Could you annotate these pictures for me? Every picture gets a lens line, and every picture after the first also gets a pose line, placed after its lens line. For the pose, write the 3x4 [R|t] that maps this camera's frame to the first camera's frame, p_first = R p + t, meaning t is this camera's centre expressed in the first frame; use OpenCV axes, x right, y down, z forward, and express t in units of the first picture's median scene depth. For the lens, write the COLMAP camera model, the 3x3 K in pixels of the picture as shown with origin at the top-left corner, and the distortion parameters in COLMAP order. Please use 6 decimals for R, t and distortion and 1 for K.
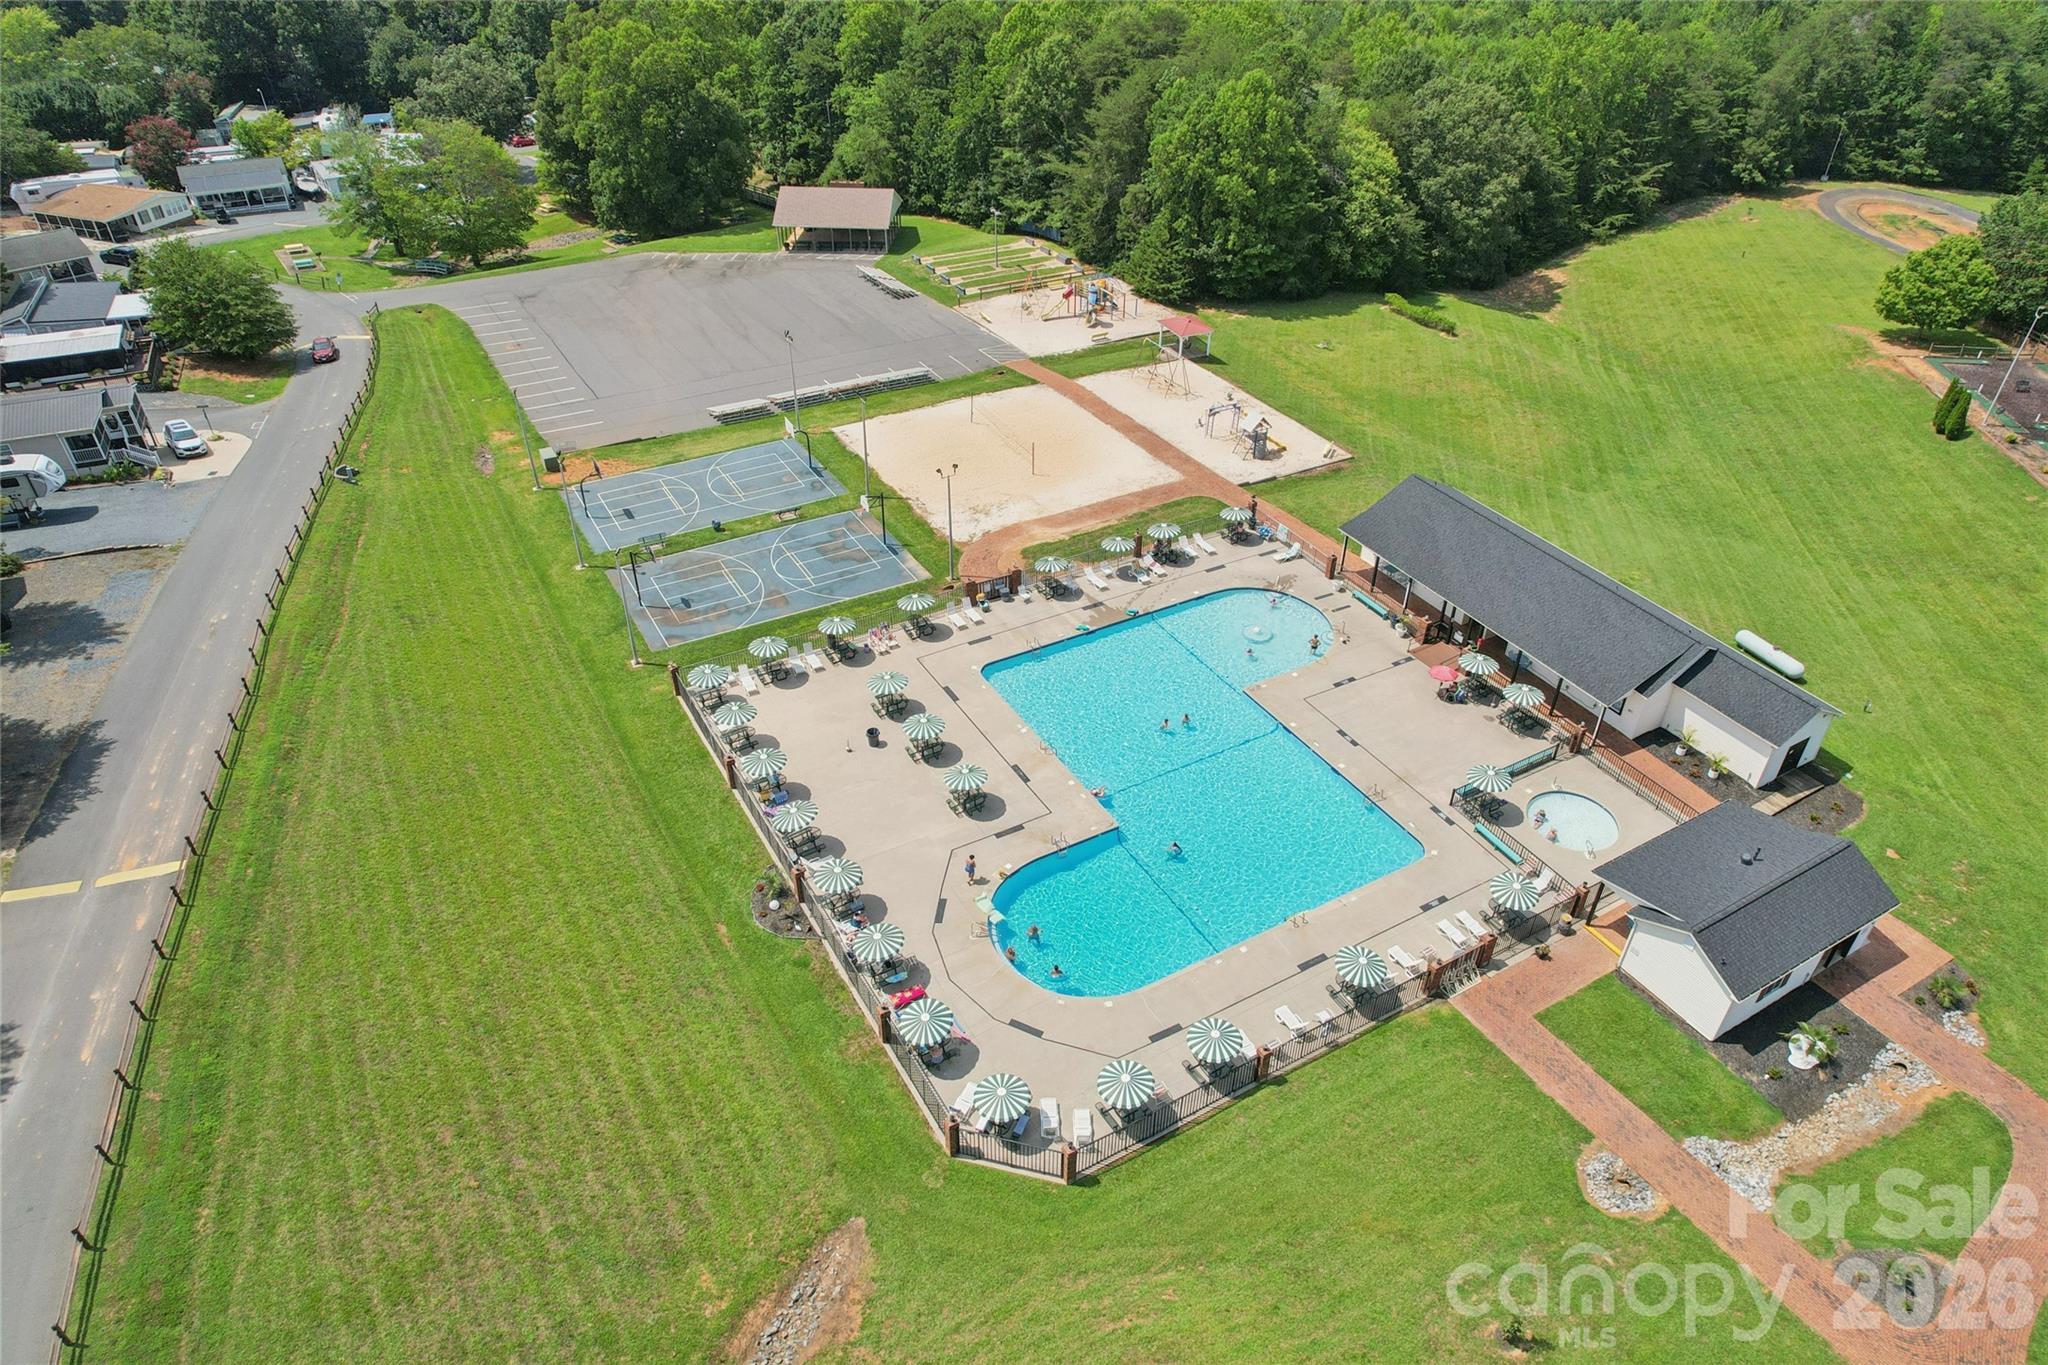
lens RADIAL K [[1313.2, 0, 1024.2], [0, 1313.2, 647.3], [0, 0, 1]] dist [-0.079826, 0.082195]
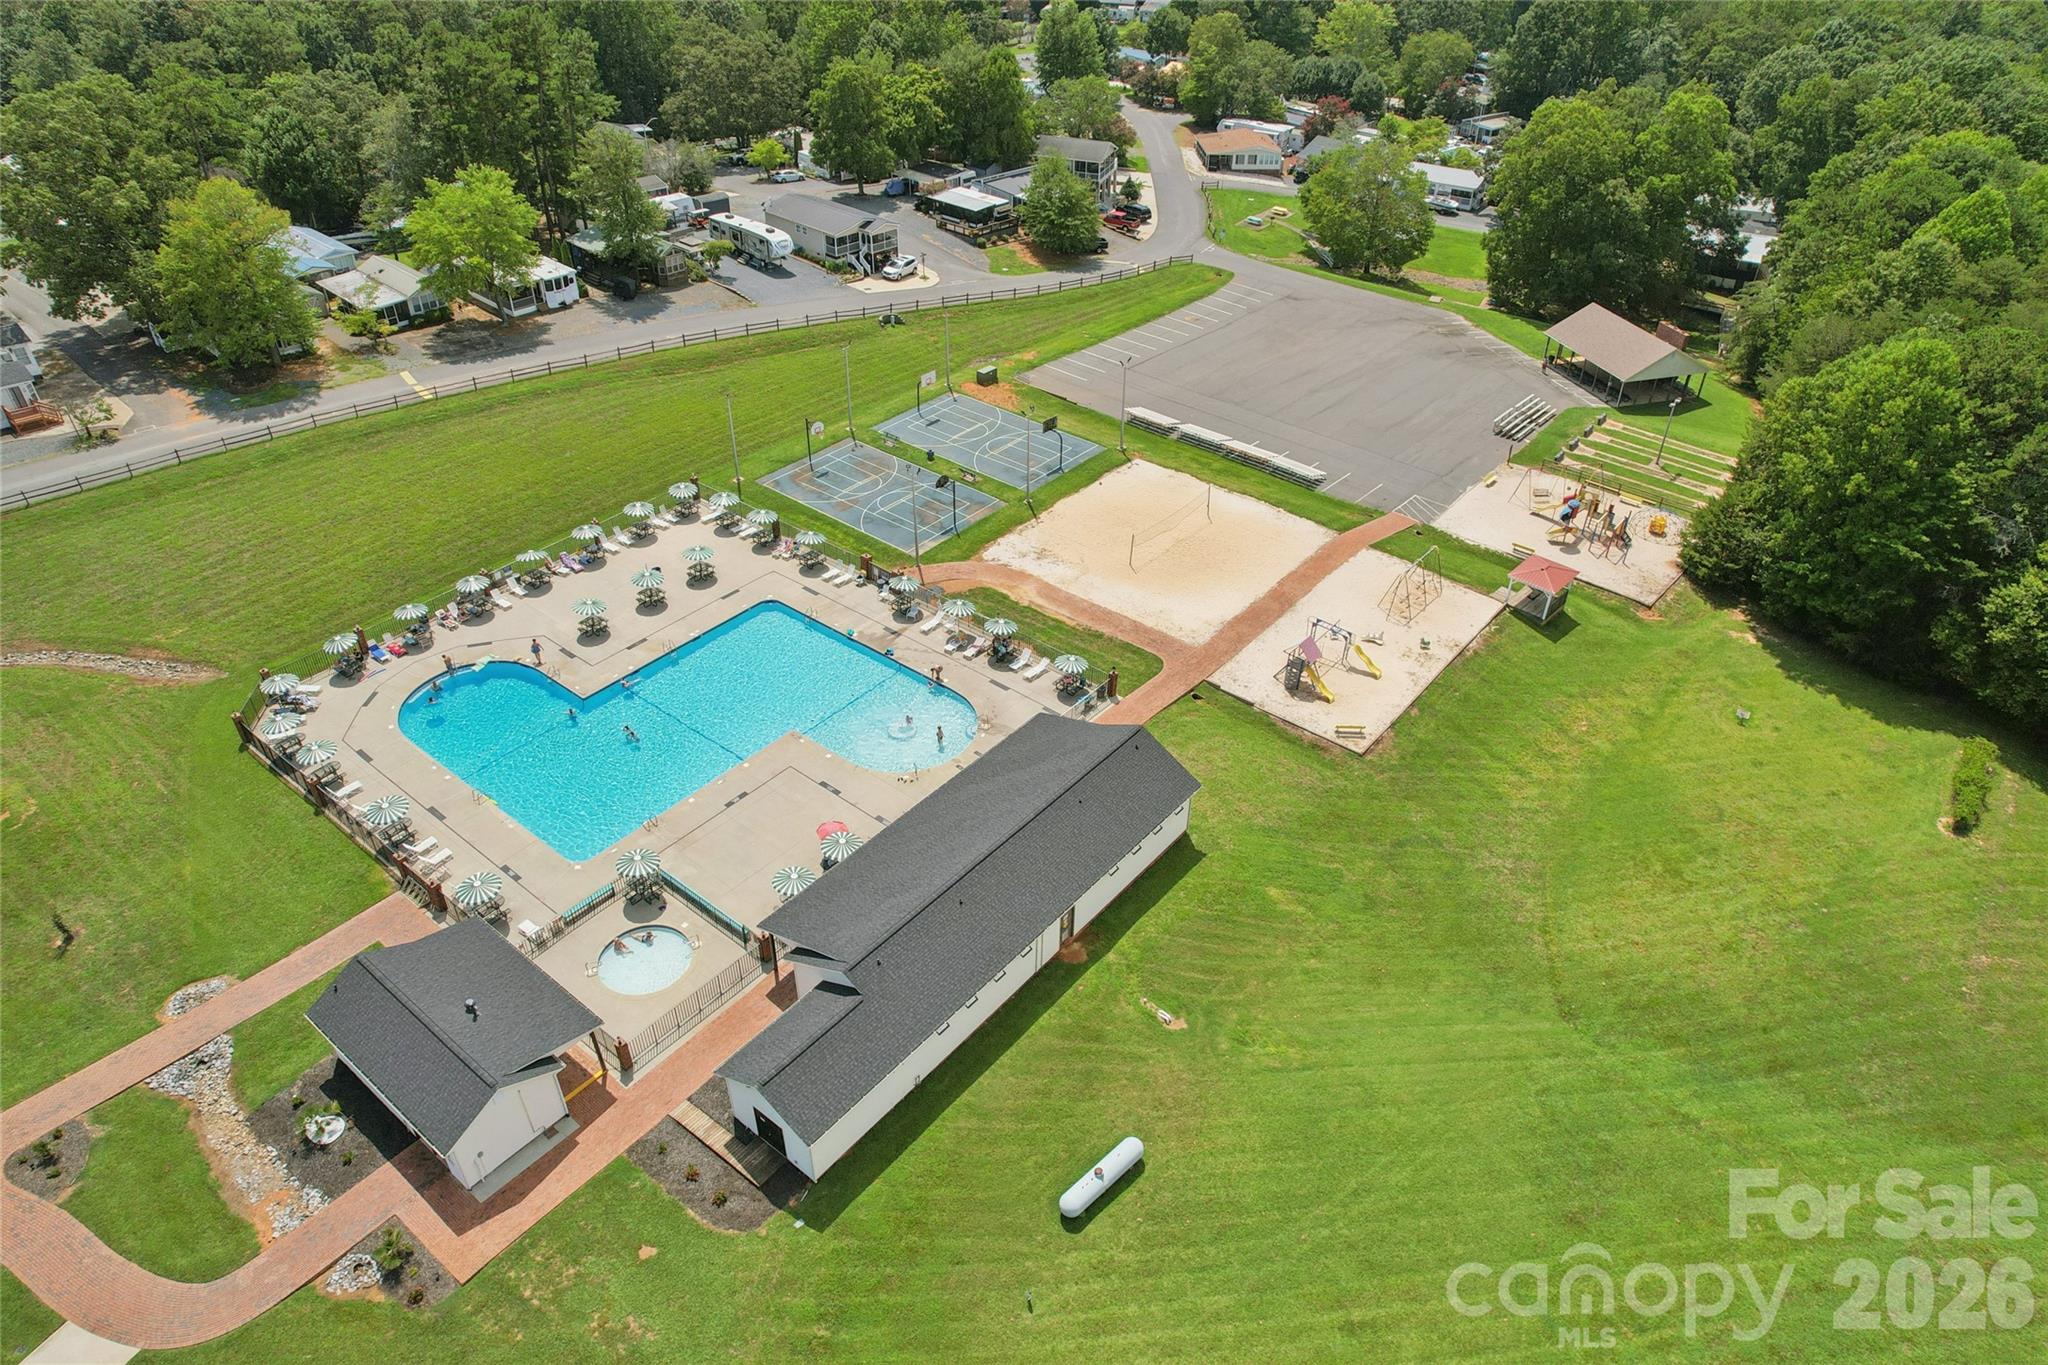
lens RADIAL K [[1313.2, 0, 1024.2], [0, 1313.2, 647.3], [0, 0, 1]] dist [-0.079826, 0.082195]
pose [[0.371858, 0.526378, -0.764623, 0.632810], [-0.540620, 0.792390, 0.282574, -0.263538], [0.754620, 0.308293, 0.579227, 0.320935]]
